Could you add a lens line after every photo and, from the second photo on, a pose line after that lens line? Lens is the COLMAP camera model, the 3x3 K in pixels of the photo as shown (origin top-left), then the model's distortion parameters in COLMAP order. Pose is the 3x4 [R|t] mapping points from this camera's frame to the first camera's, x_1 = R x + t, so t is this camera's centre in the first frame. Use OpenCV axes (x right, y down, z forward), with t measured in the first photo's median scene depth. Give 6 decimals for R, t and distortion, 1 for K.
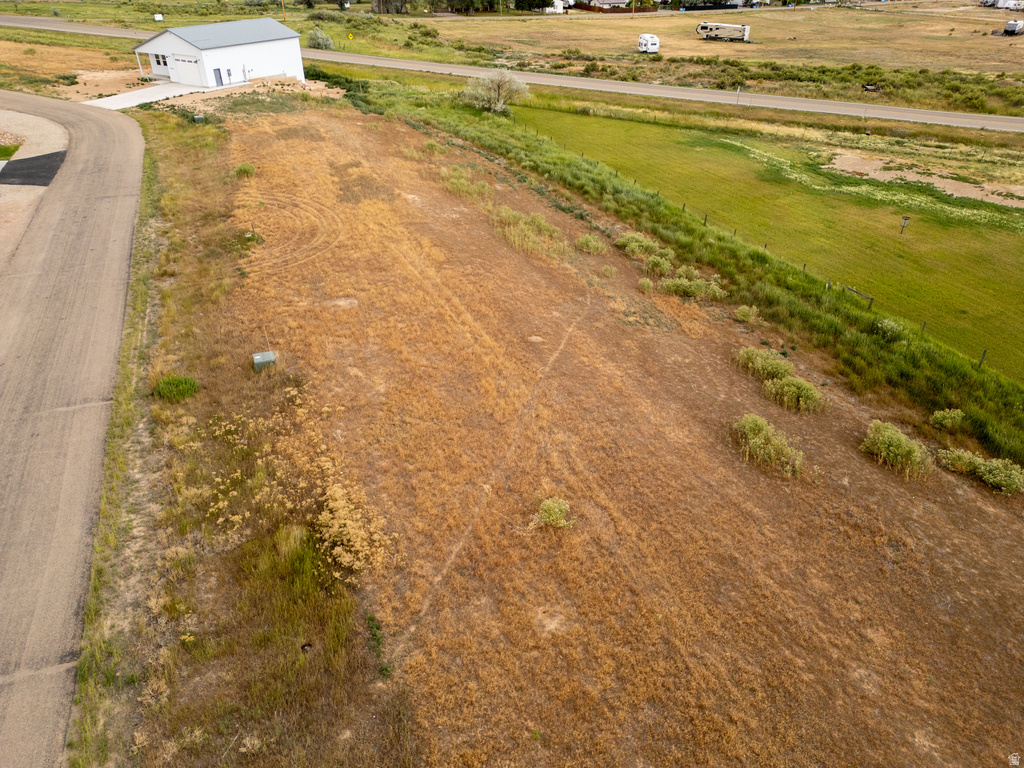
lens RADIAL K [[711.5, 0, 513.7], [0, 711.5, 384.3], [0, 0, 1]] dist [0.070342, -0.059774]
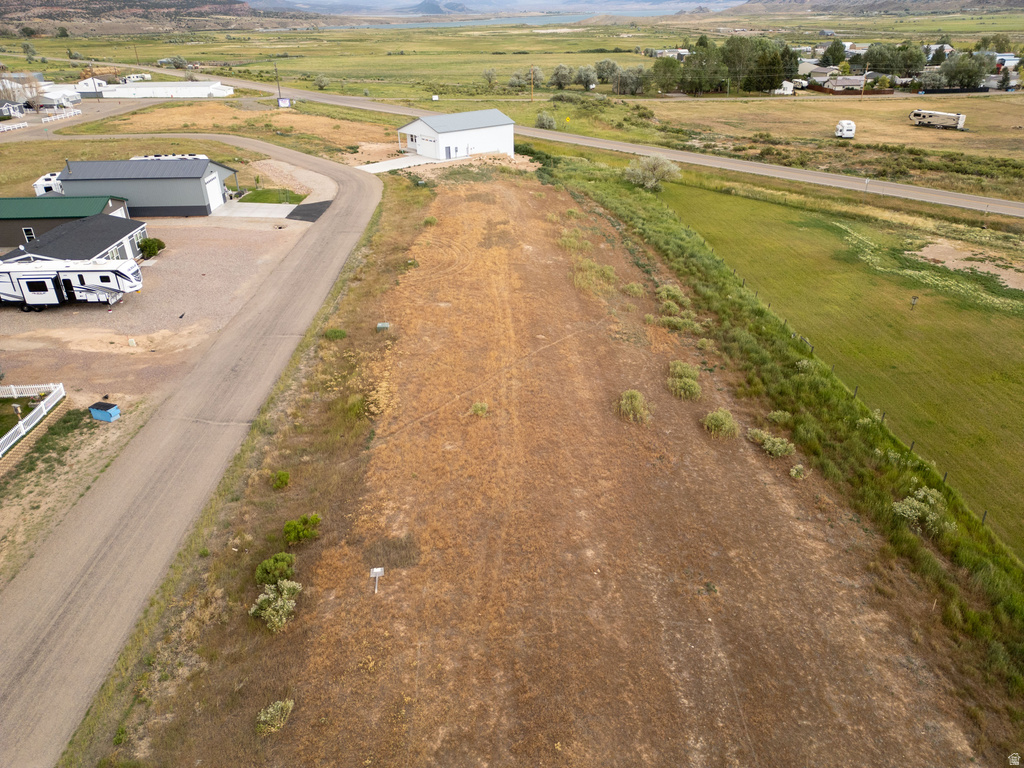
lens RADIAL K [[711.5, 0, 516.9], [0, 711.5, 381.5], [0, 0, 1]] dist [0.070342, -0.059774]
pose [[0.942751, 0.139230, -0.303043, 0.292454], [-0.162721, 0.985217, -0.053568, 0.079177], [0.291105, 0.099813, 0.951470, -0.320140]]
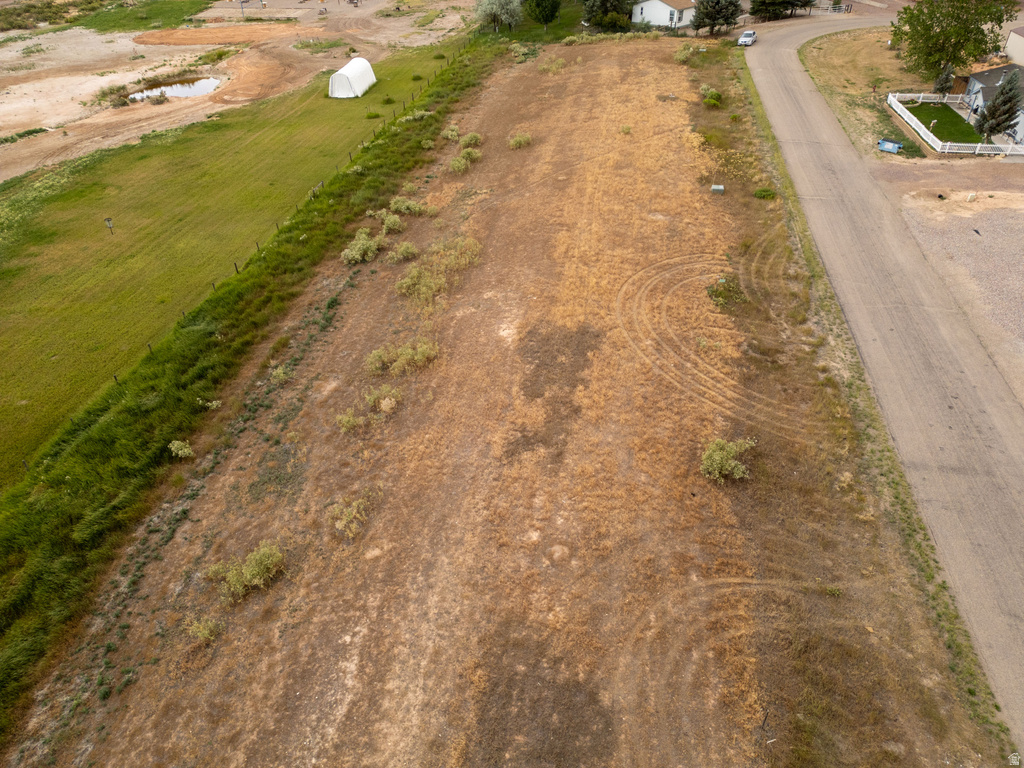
lens RADIAL K [[711.5, 0, 516.0], [0, 711.5, 389.7], [0, 0, 1]] dist [0.070342, -0.059774]
pose [[-0.854211, -0.302377, 0.422956, -0.463124], [0.278865, 0.420125, 0.863556, -0.838241], [-0.438814, 0.855607, -0.274554, 1.199024]]
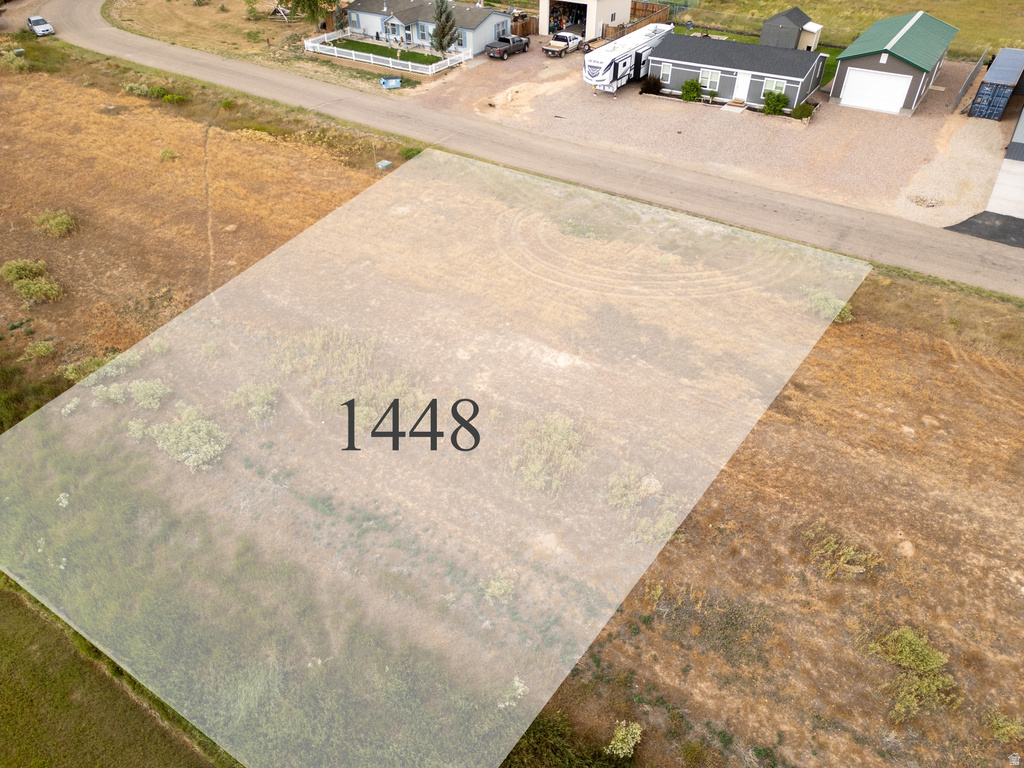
lens RADIAL K [[711.5, 0, 514.5], [0, 711.5, 386.4], [0, 0, 1]] dist [0.070342, -0.059774]
pose [[-0.821042, 0.359870, -0.443152, 0.179464], [-0.300568, 0.387455, 0.871514, -0.769972], [0.485334, 0.848747, -0.209951, 1.087633]]
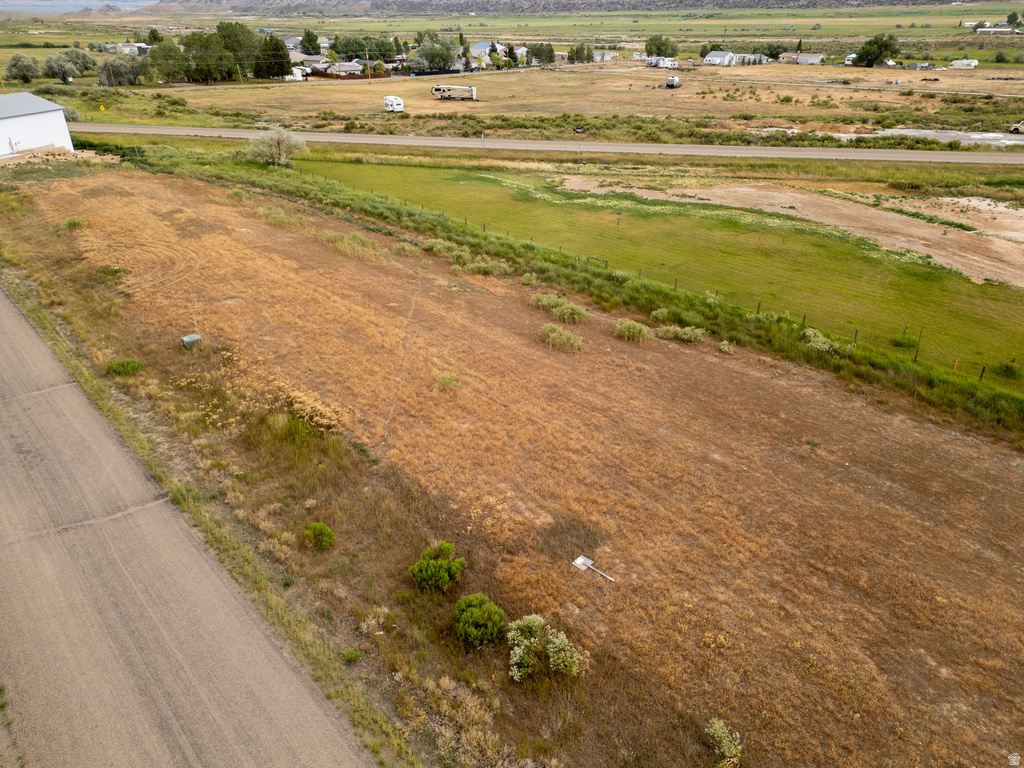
lens RADIAL K [[711.5, 0, 512.8], [0, 711.5, 381.7], [0, 0, 1]] dist [0.070342, -0.059774]
pose [[0.941552, -0.158644, 0.297172, -0.112835], [0.180925, 0.982283, -0.048851, 0.117557], [-0.284157, 0.099762, 0.953574, -0.224900]]
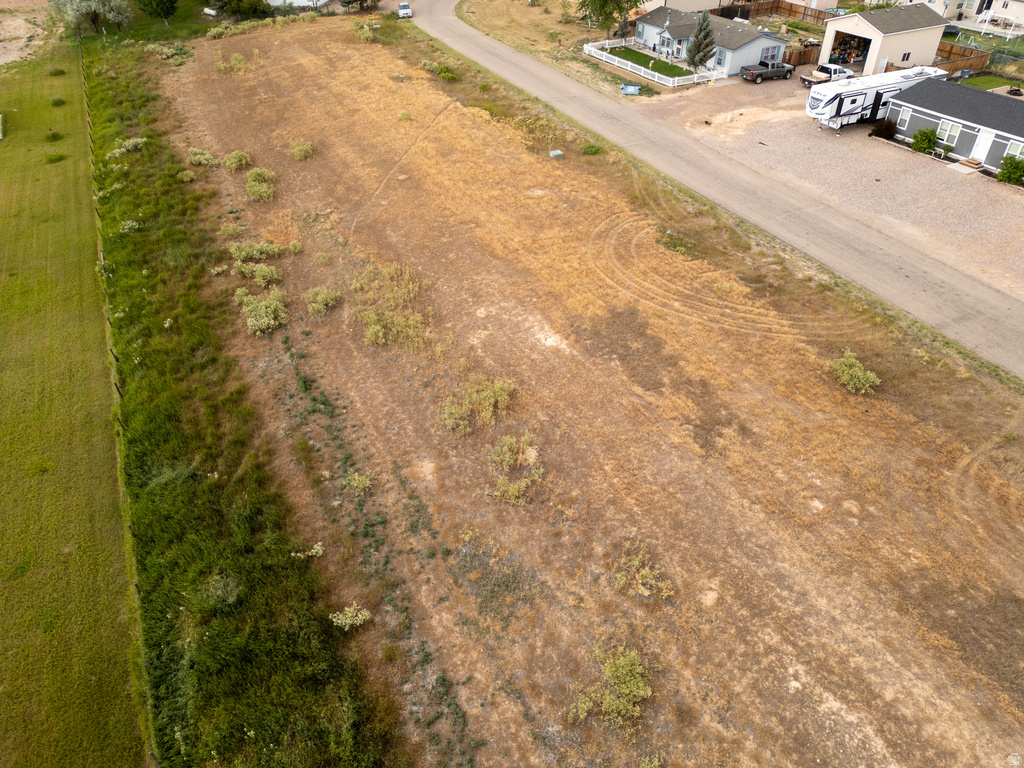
lens RADIAL K [[711.5, 0, 516.1], [0, 711.5, 386.1], [0, 0, 1]] dist [0.070342, -0.059774]
pose [[-0.996969, 0.049789, -0.059775, -0.062524], [-0.038522, 0.351589, 0.935362, -0.857153], [0.067587, 0.934830, -0.348605, 1.228127]]
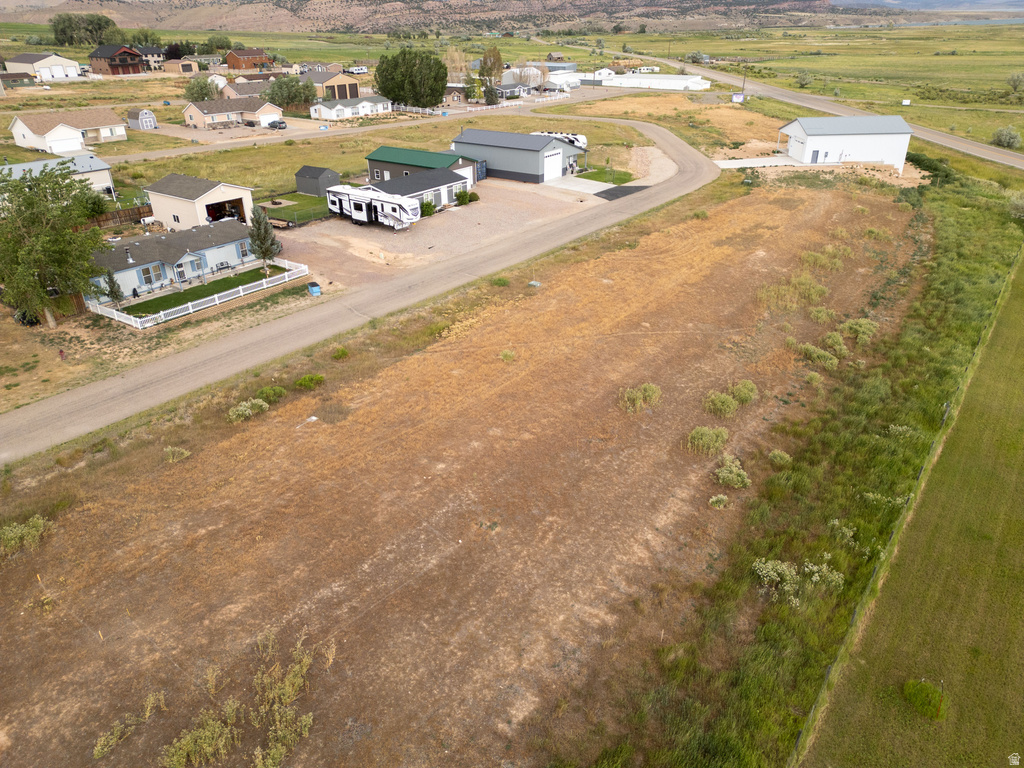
lens RADIAL K [[711.5, 0, 515.9], [0, 711.5, 389.3], [0, 0, 1]] dist [0.070342, -0.059774]
pose [[0.520033, 0.386324, -0.761787, 0.731656], [-0.440697, 0.885347, 0.148144, -0.026380], [0.731678, 0.258677, 0.630661, -0.139483]]
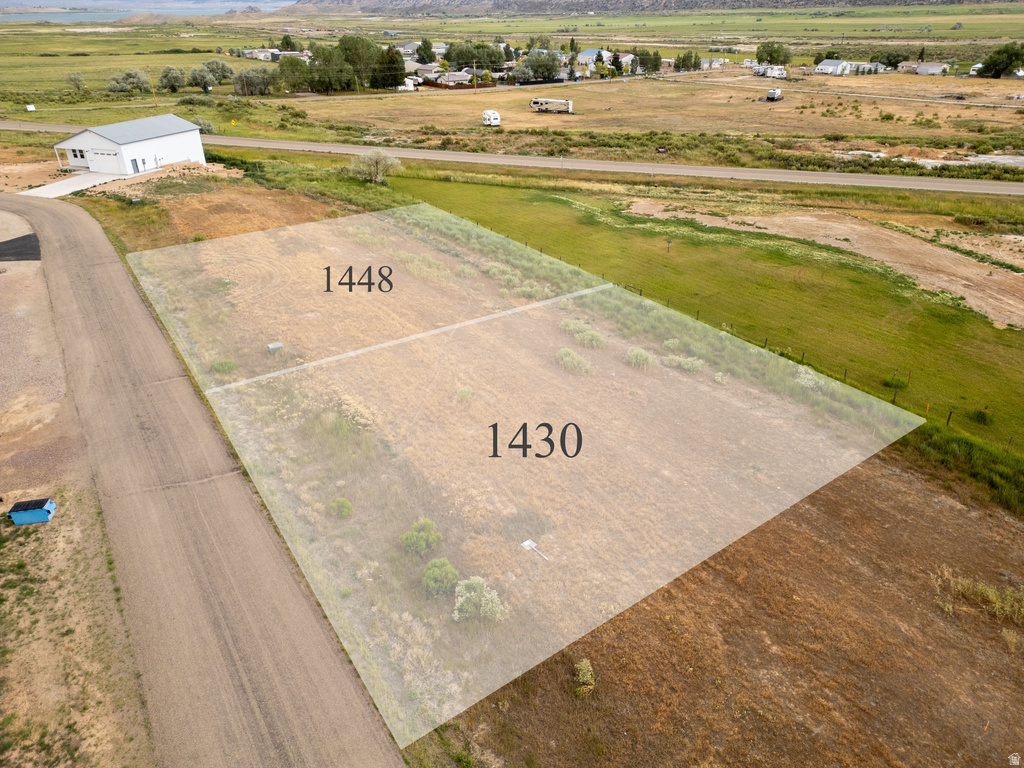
lens RADIAL K [[711.5, 0, 514.1], [0, 711.5, 379.9], [0, 0, 1]] dist [0.070342, -0.059774]
pose [[0.980667, -0.098220, 0.169248, -0.055602], [0.111086, 0.991462, -0.068287, 0.119075], [-0.161095, 0.085768, 0.983205, -0.383621]]
